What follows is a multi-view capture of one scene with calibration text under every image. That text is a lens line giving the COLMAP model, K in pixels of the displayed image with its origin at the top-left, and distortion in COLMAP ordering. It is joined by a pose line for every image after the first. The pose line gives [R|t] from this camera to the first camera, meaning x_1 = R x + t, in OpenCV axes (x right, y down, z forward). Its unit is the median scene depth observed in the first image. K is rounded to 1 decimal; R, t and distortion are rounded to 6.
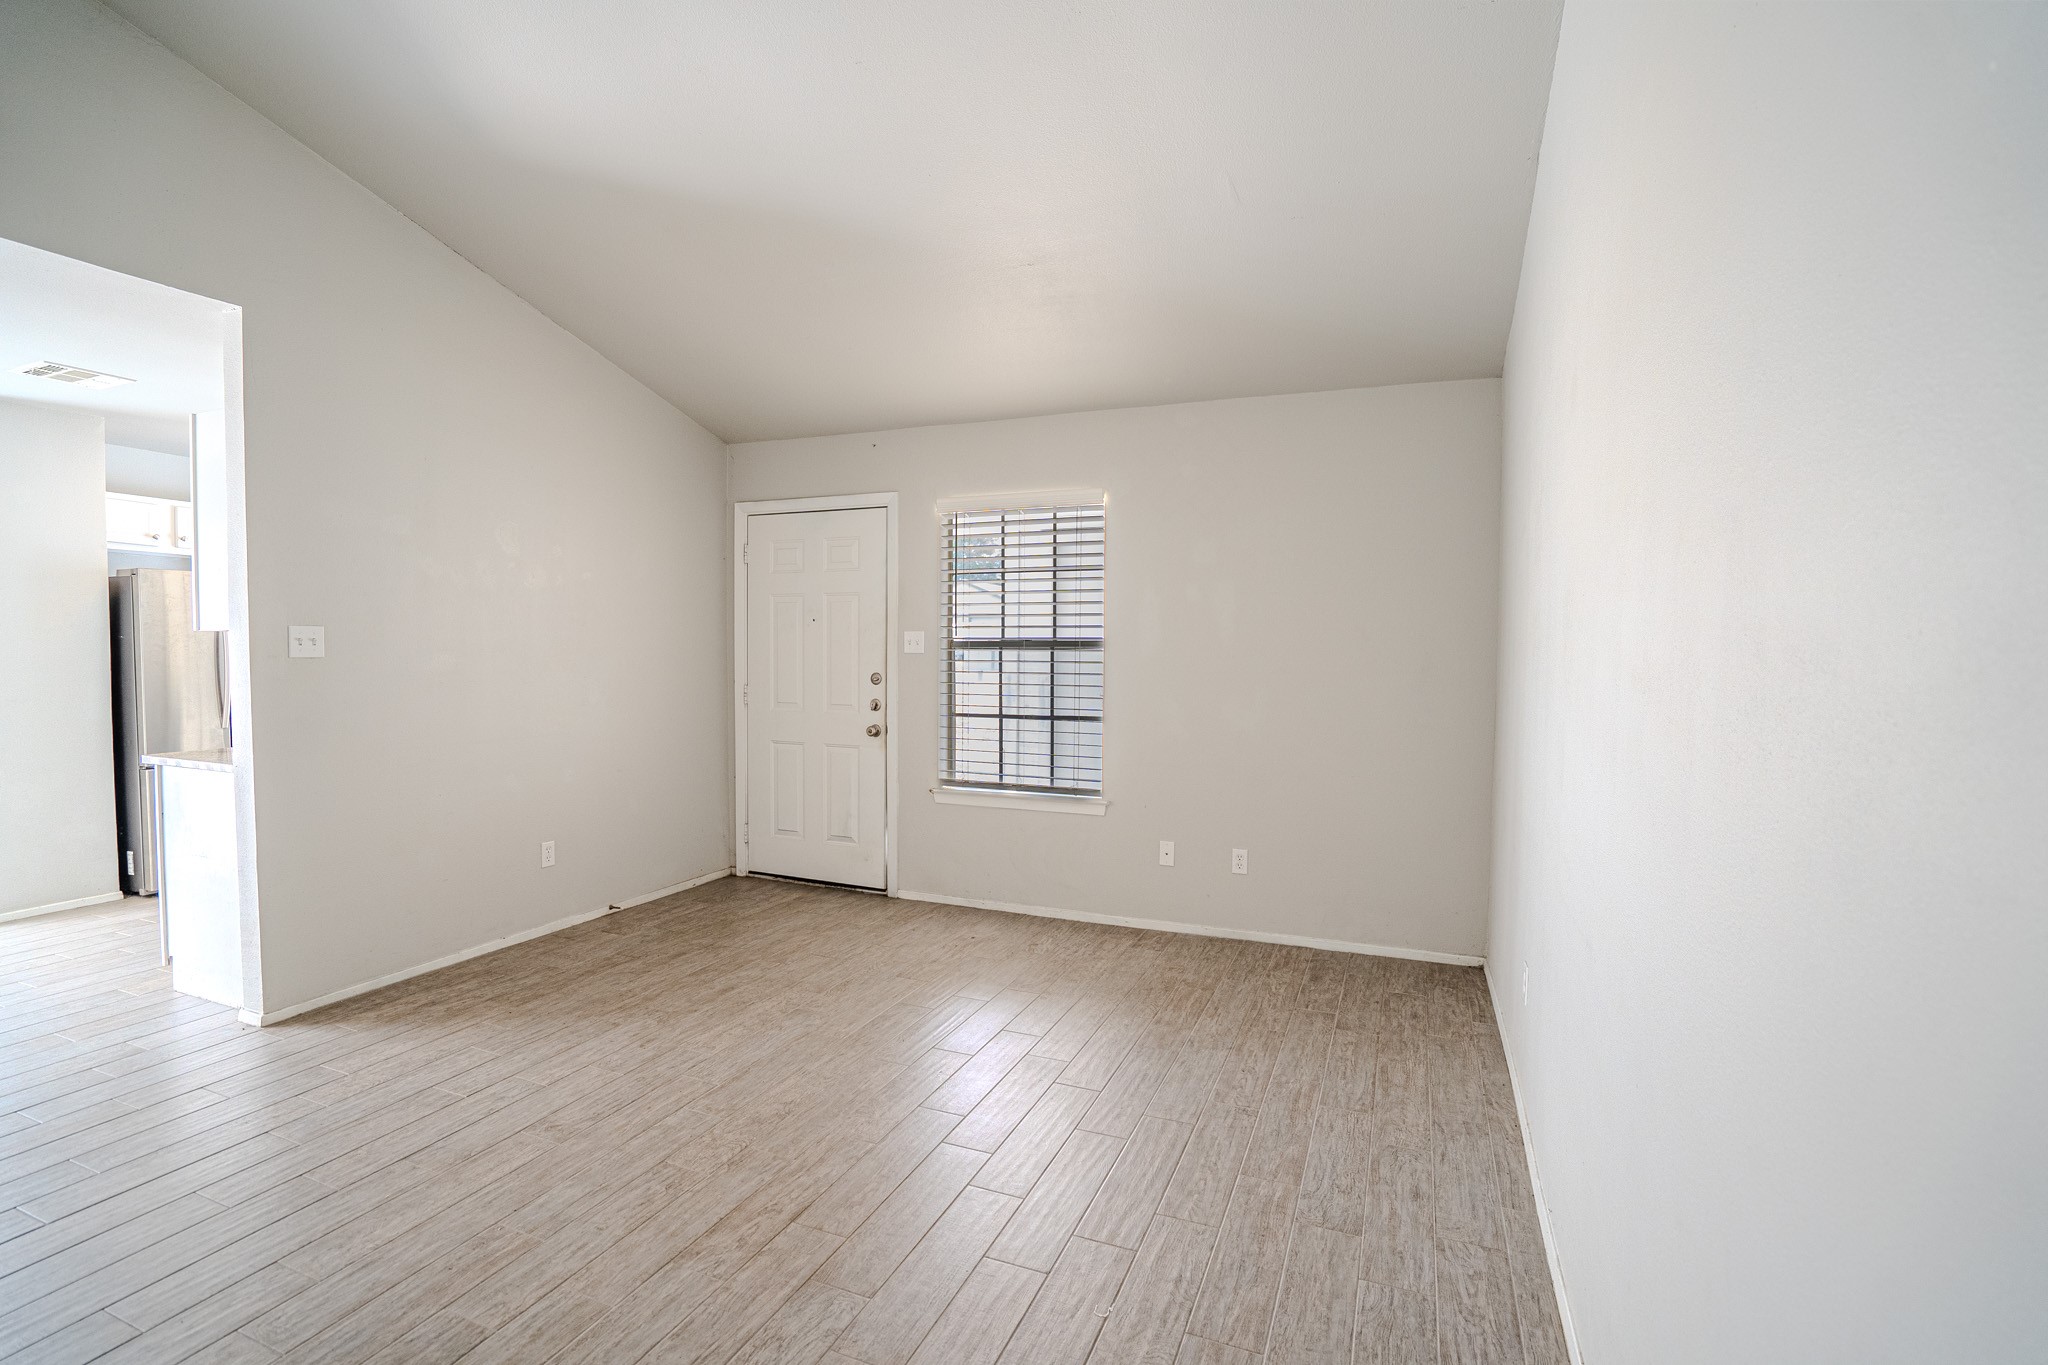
lens RADIAL K [[944.8, 0, 1014.5], [0, 944.8, 686.9], [0, 0, 1]] dist [-0.071718, 0.035862]
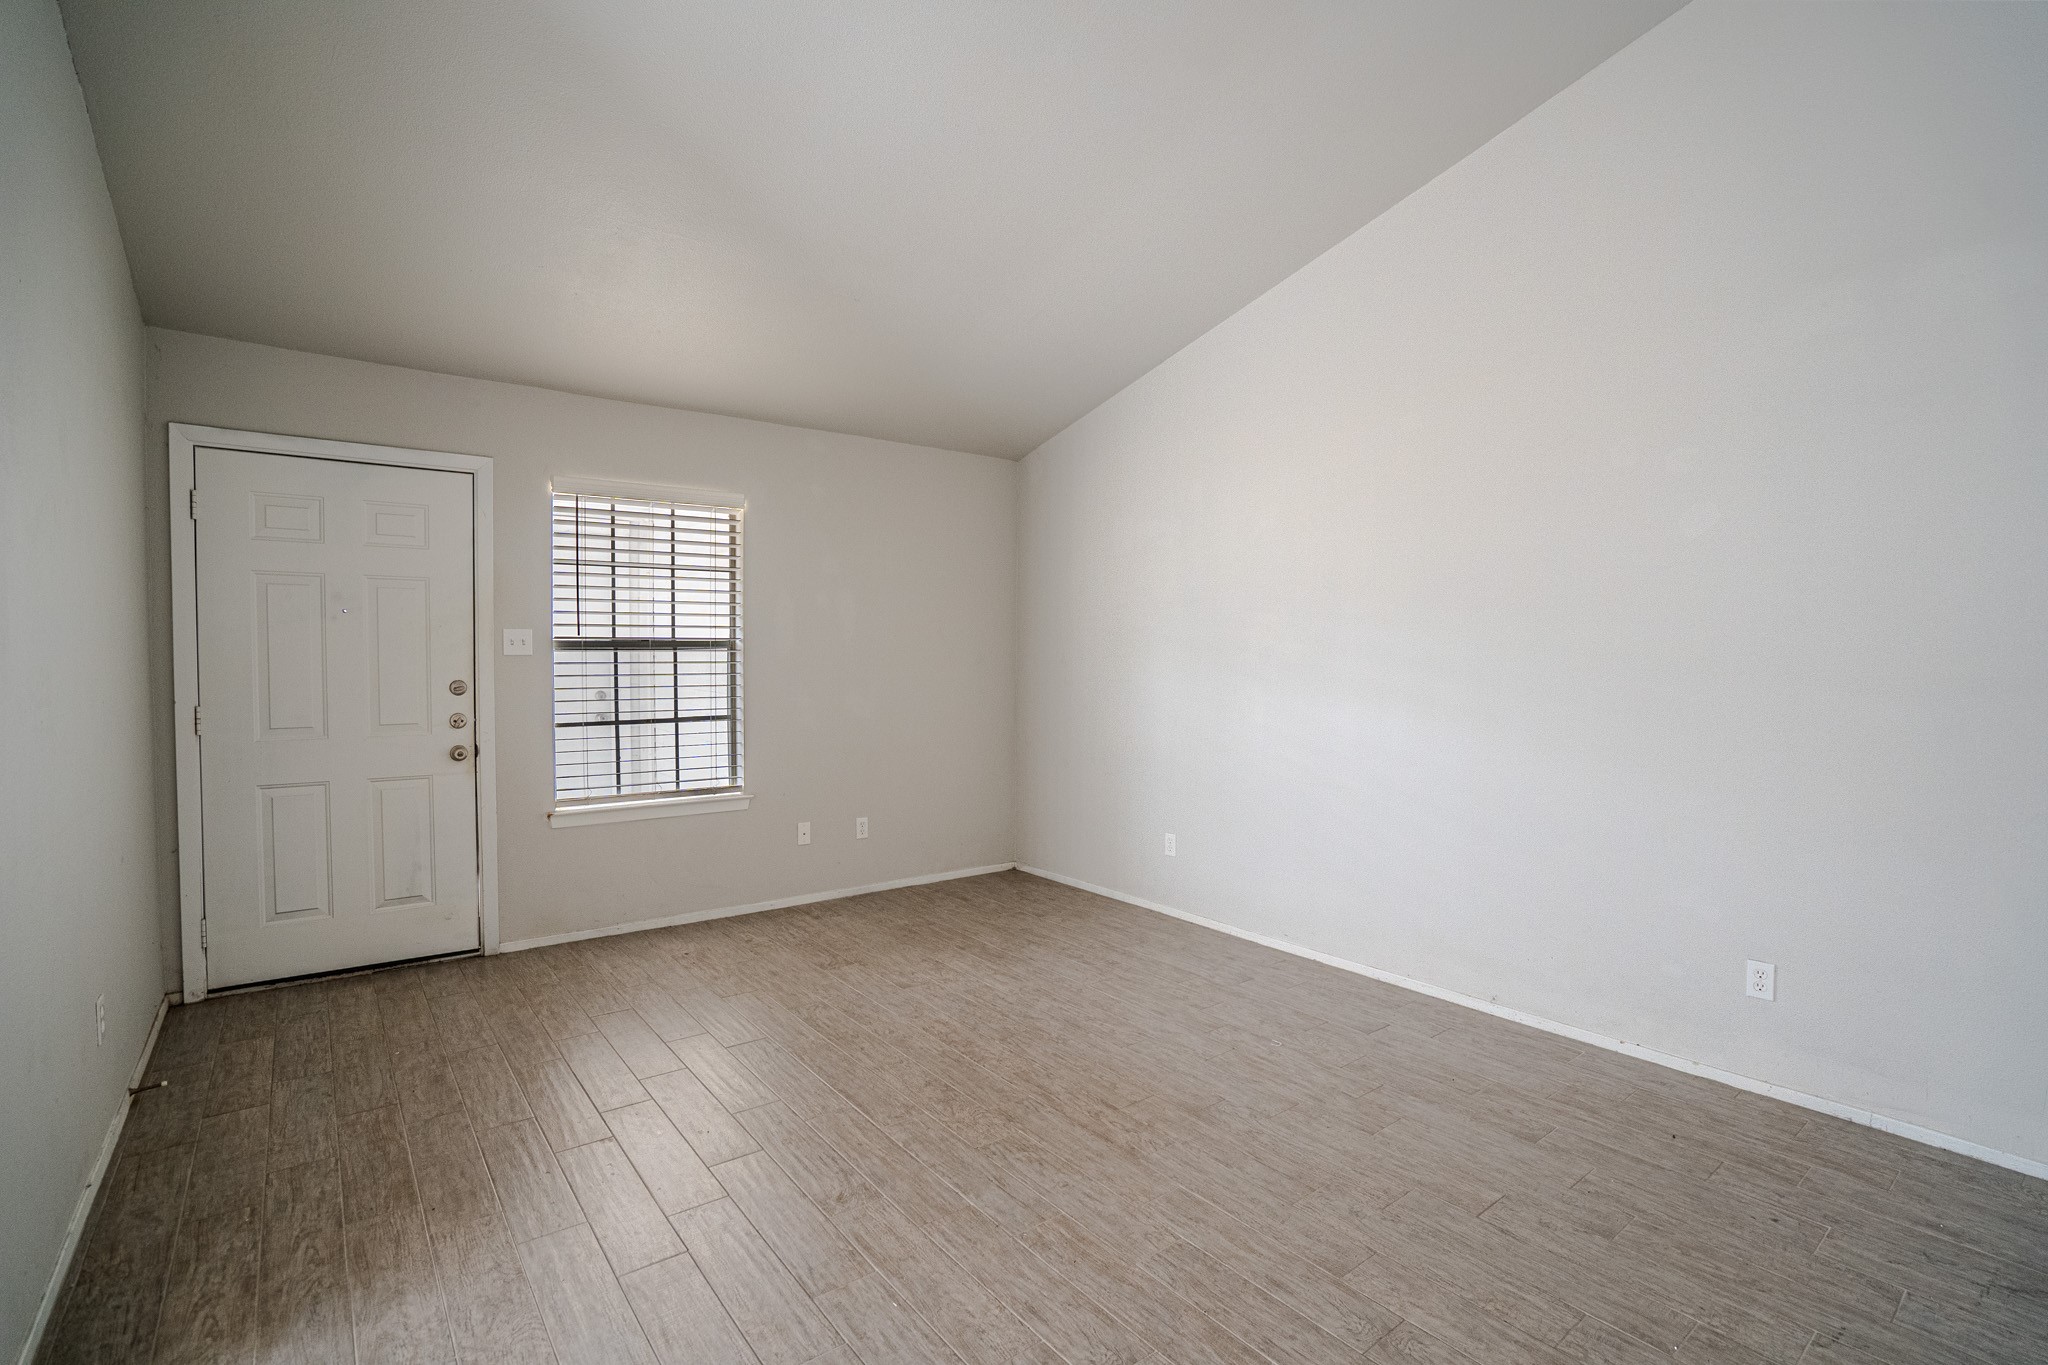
lens RADIAL K [[944.8, 0, 1014.5], [0, 944.8, 686.9], [0, 0, 1]] dist [-0.071718, 0.035862]
pose [[0.497238, -0.039330, 0.866722, -0.752522], [0.034273, 0.999083, 0.025673, -0.017232], [-0.866937, 0.016940, 0.498130, 0.261892]]
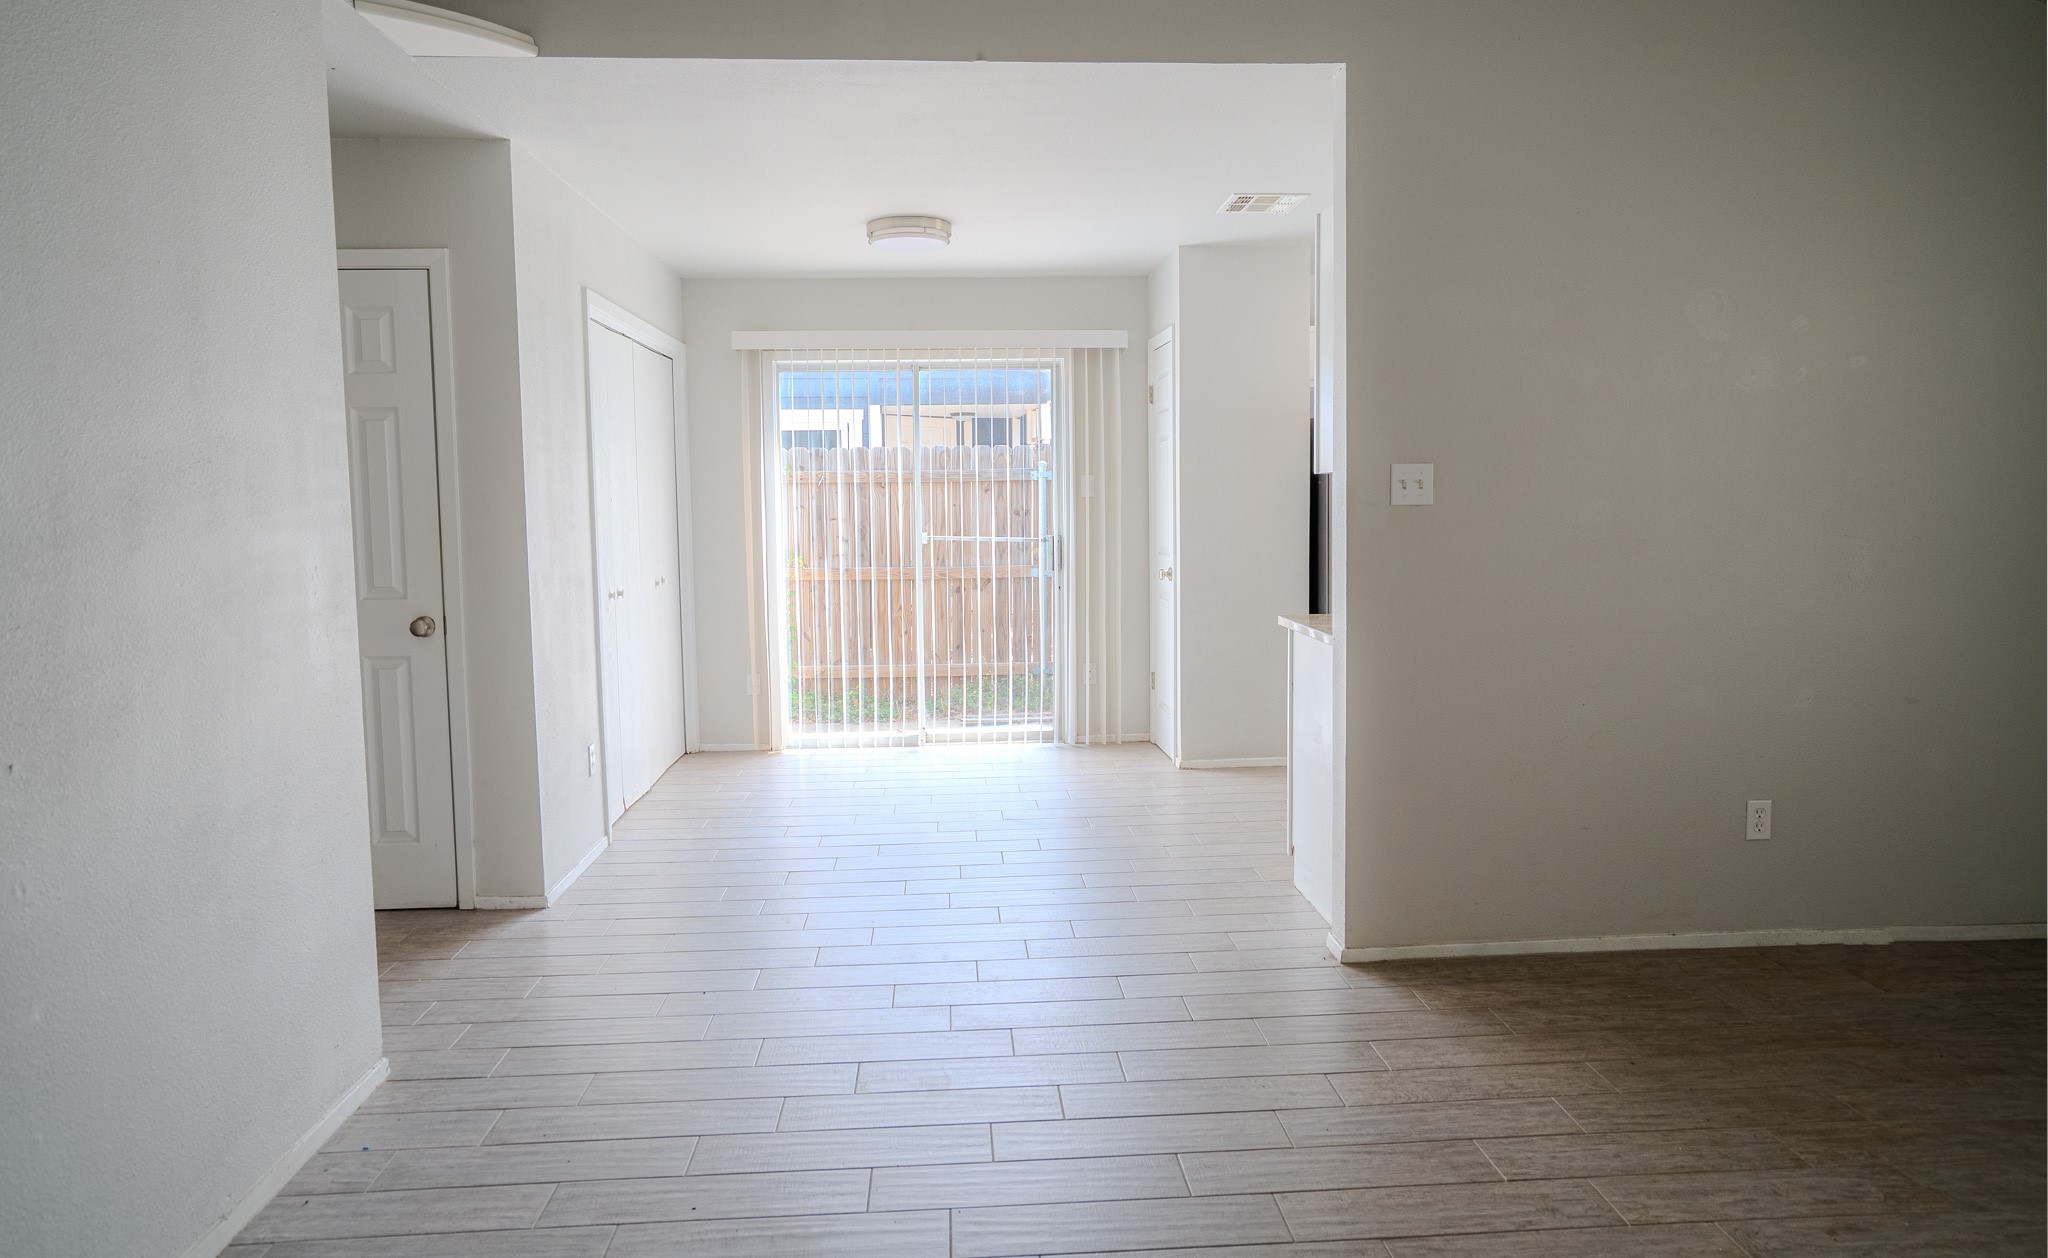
lens RADIAL K [[1231.4, 0, 1025.7], [0, 1231.4, 577.0], [0, 0, 1]] dist [-0.023177, 0.034882]
pose [[0.444827, 0.046824, -0.894392, 0.006218], [-0.020300, 0.998903, 0.042199, -0.007263], [0.895387, -0.000615, 0.445289, 0.210526]]
